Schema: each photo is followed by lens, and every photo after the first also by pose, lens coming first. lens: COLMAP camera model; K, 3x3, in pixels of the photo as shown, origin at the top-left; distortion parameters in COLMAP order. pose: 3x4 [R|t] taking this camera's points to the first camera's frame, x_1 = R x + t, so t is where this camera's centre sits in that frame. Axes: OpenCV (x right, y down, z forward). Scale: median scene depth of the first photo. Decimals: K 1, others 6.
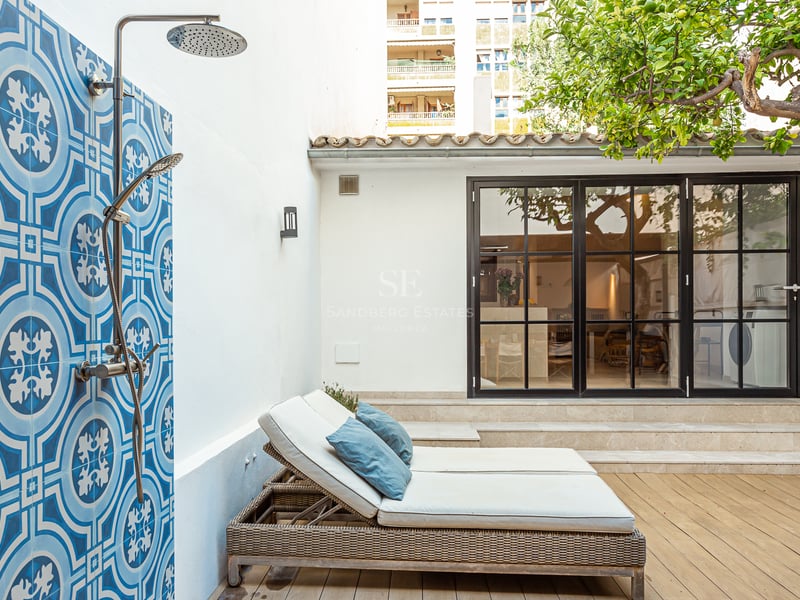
lens RADIAL K [[657.0, 0, 398.1], [0, 657.0, 323.2], [0, 0, 1]] dist [0.011758, 0.000072]
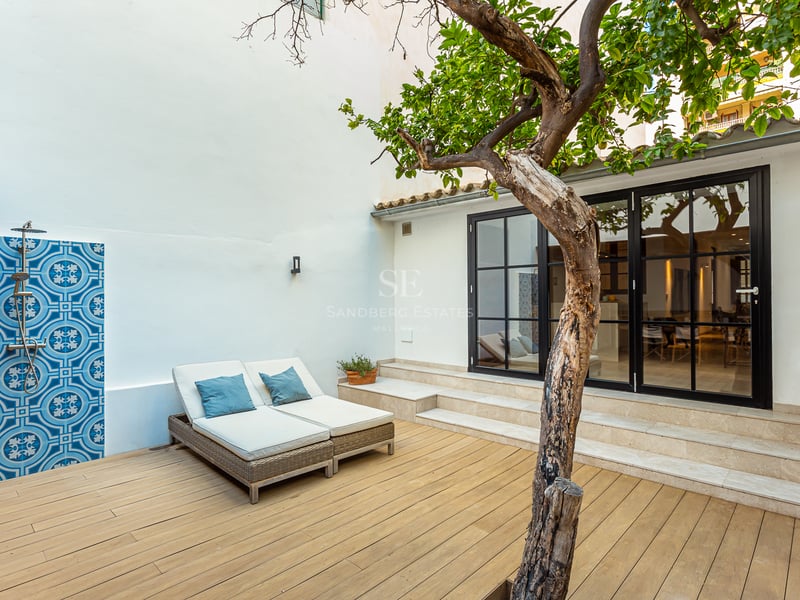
lens RADIAL K [[445.9, 0, 397.4], [0, 445.9, 301.4], [0, 0, 1]] dist [-0.007316, 0.001389]
pose [[0.750574, 0.001596, -0.660785, 0.630804], [0.000610, 0.999995, 0.003108, -0.040514], [0.660787, -0.002735, 0.750569, 0.186180]]
